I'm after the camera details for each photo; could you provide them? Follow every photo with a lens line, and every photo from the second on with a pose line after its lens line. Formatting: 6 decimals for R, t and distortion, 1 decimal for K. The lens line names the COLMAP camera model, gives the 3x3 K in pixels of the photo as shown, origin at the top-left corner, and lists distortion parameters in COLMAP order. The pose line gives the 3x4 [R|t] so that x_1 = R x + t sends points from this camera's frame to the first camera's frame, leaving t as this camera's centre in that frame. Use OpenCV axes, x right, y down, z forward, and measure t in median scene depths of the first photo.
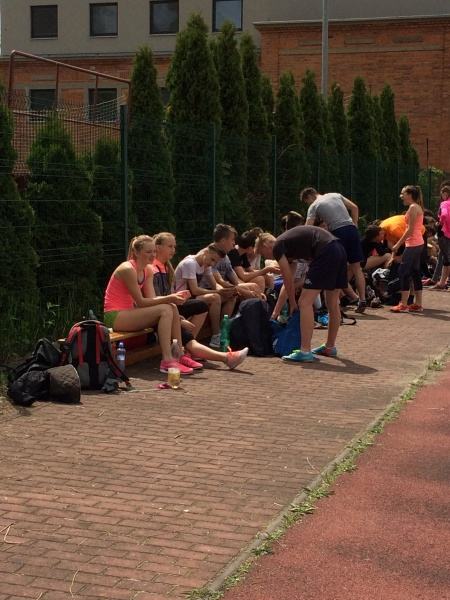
lens RADIAL K [[1121.1, 0, 225.0], [0, 1121.1, 300.0], [0, 0, 1]] dist [0.014944, 0.073299]
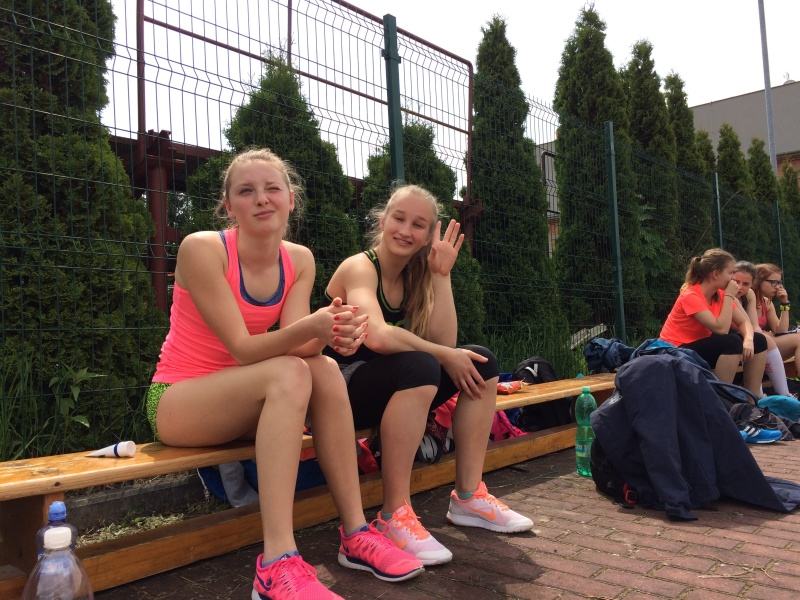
lens RADIAL K [[673.7, 0, 397.6], [0, 673.7, 298.7], [0, 0, 1]] dist [0.085516, -0.111656]
pose [[0.914780, -0.068150, -0.398163, 0.026292], [0.010626, 0.989385, -0.144931, 0.008529], [0.403813, 0.128350, 0.905793, 0.505443]]
